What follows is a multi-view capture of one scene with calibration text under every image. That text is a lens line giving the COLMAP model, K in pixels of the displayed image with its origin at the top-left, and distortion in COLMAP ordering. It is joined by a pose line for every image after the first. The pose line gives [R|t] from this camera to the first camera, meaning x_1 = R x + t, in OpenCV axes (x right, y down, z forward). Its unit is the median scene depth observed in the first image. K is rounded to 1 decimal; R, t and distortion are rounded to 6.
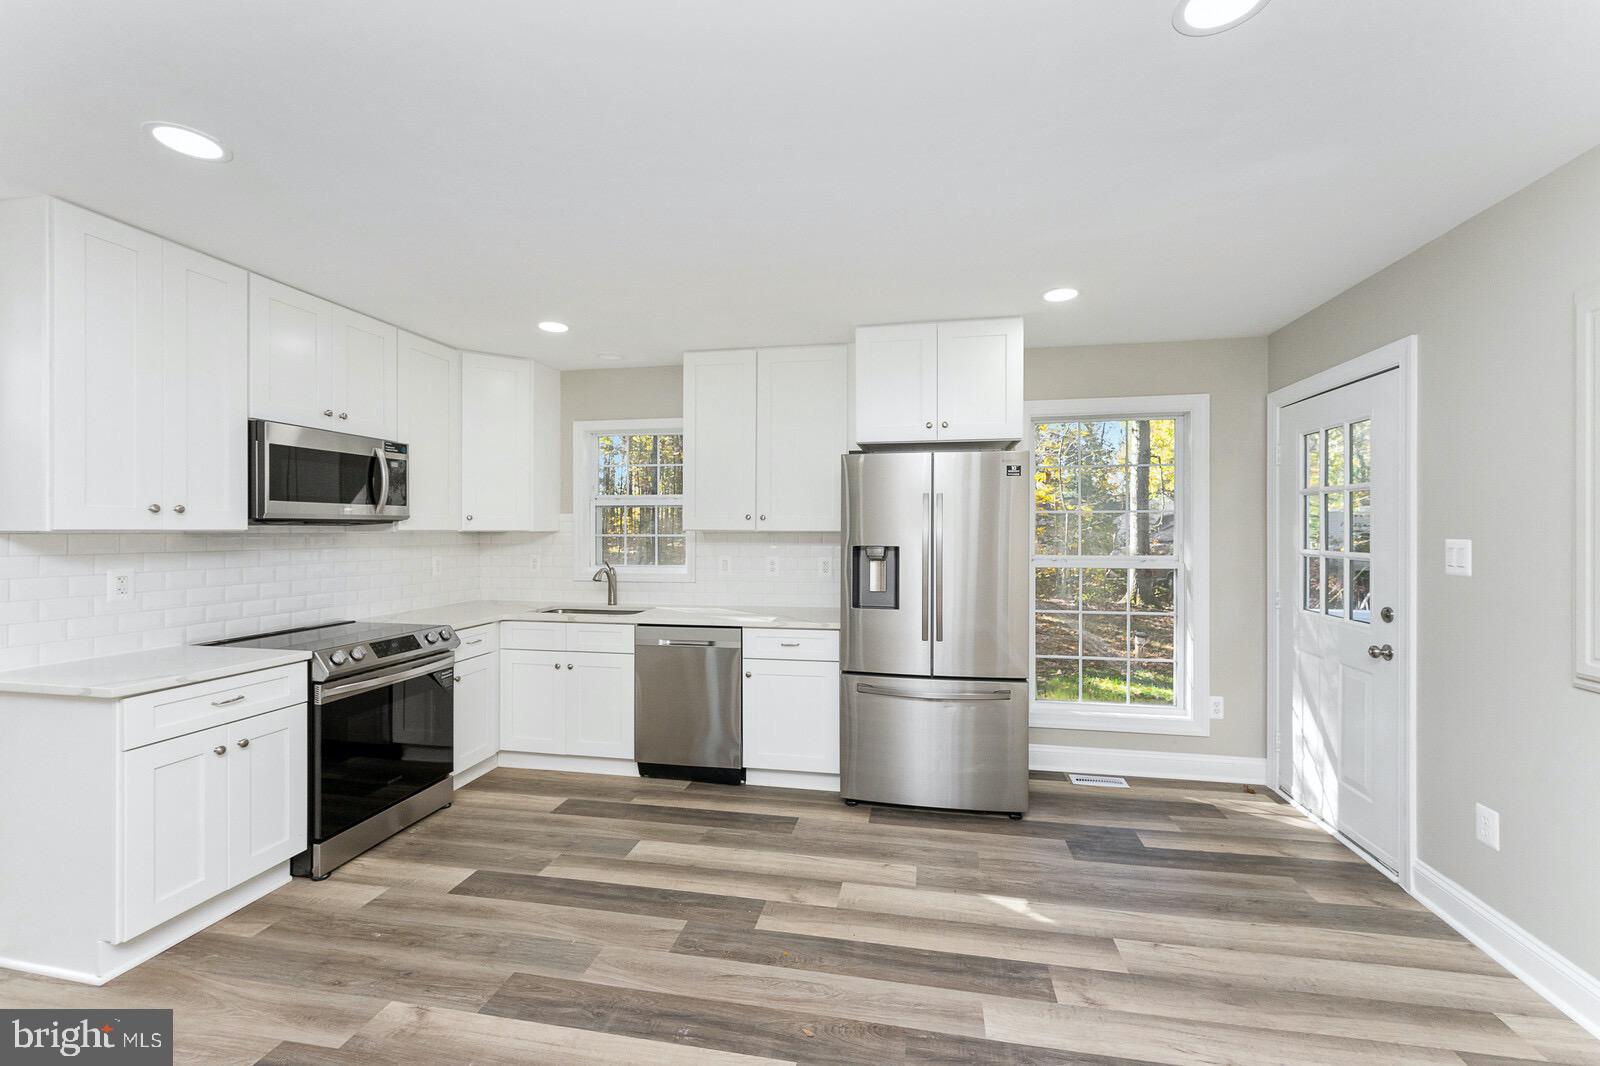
lens RADIAL K [[655.6, 0, 800.7], [0, 655.6, 530.4], [0, 0, 1]] dist [0.001632, 0.000181]
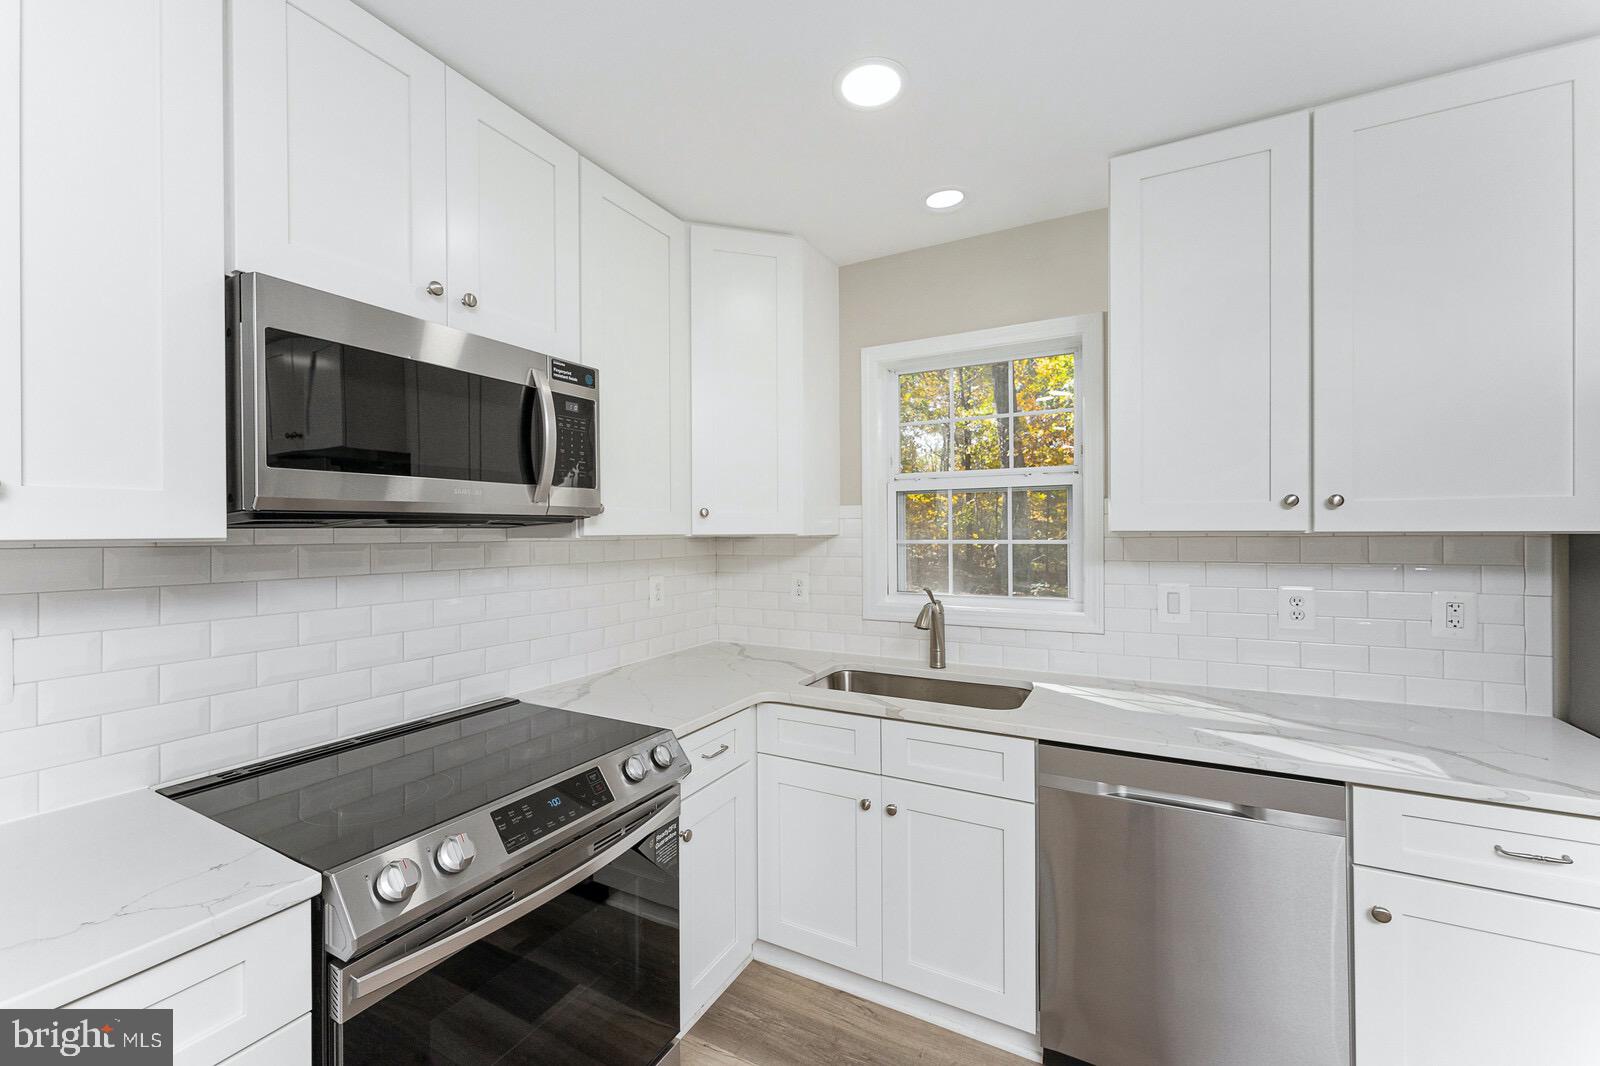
lens RADIAL K [[630.4, 0, 800.0], [0, 630.4, 533.0], [0, 0, 1]] dist [0.000593, 0.000099]
pose [[0.953072, -0.006568, -0.302671, -0.294833], [0.007043, 0.999975, 0.000481, -0.001756], [0.302661, -0.002590, 0.953095, 0.571289]]
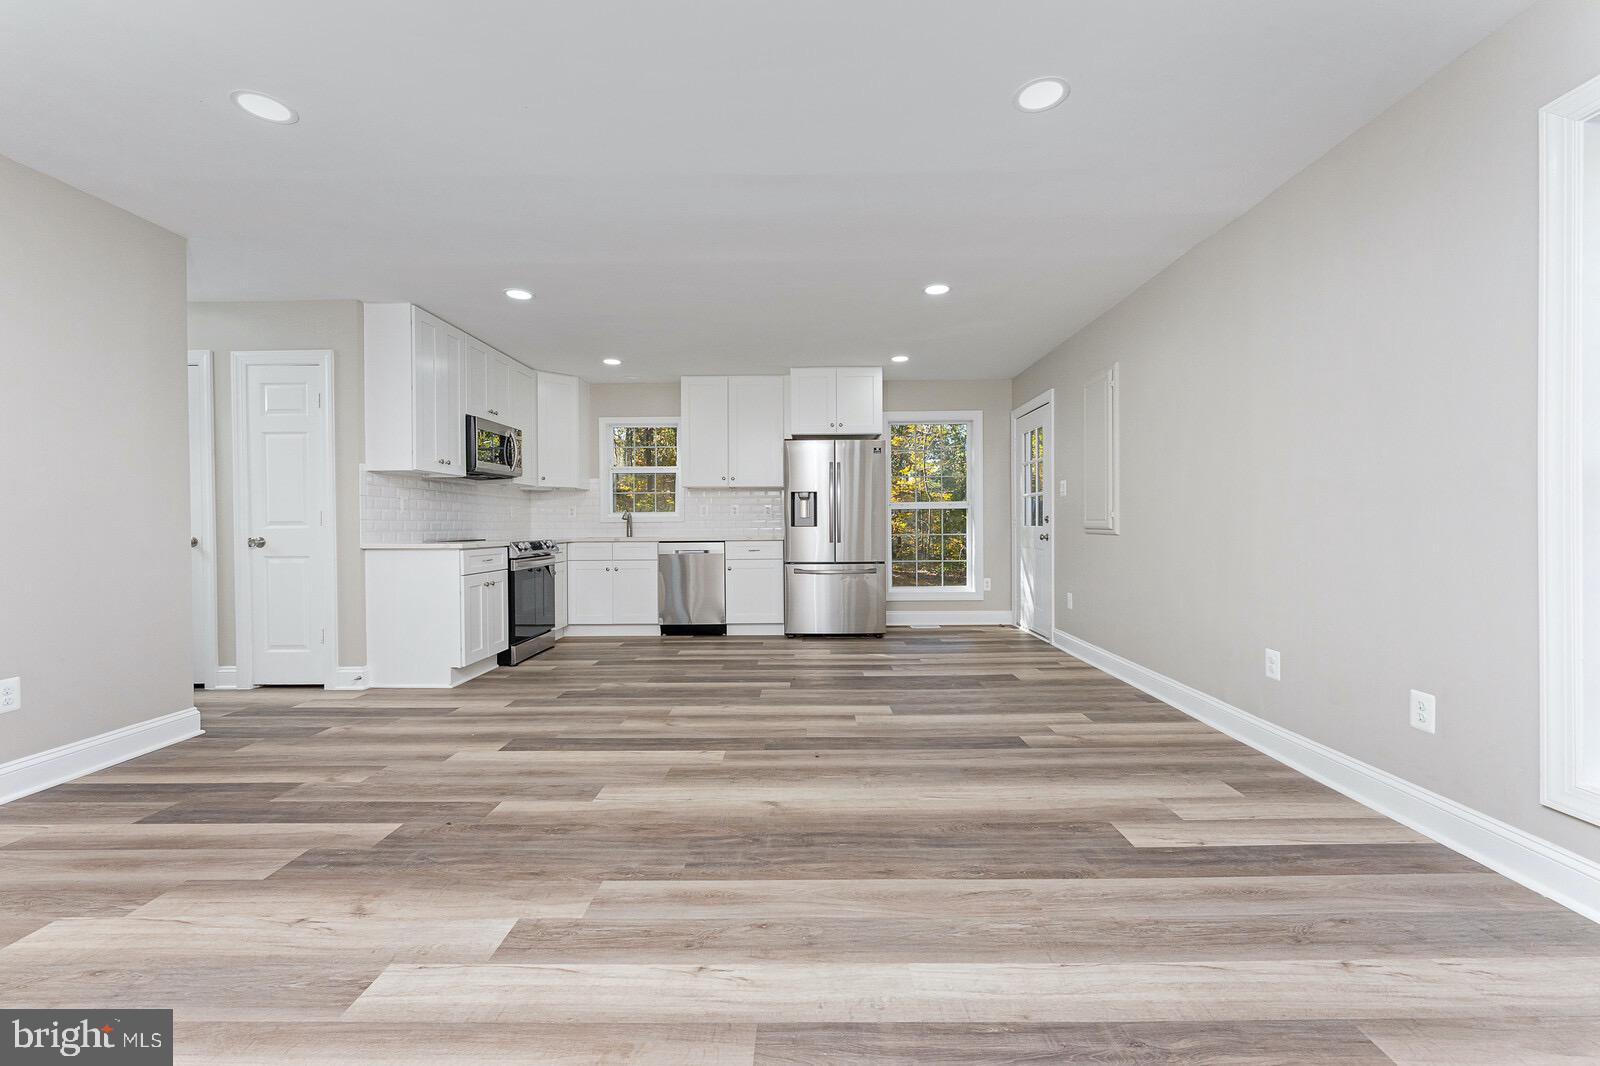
lens RADIAL K [[653.5, 0, 800.0], [0, 653.5, 533.0], [0, 0, 1]] dist [-0.001719, -0.000541]
pose [[0.984529, -0.009561, 0.174963, -0.201649], [0.007335, 0.999884, 0.013363, 0.108395], [-0.175071, -0.011873, 0.984484, -0.731125]]
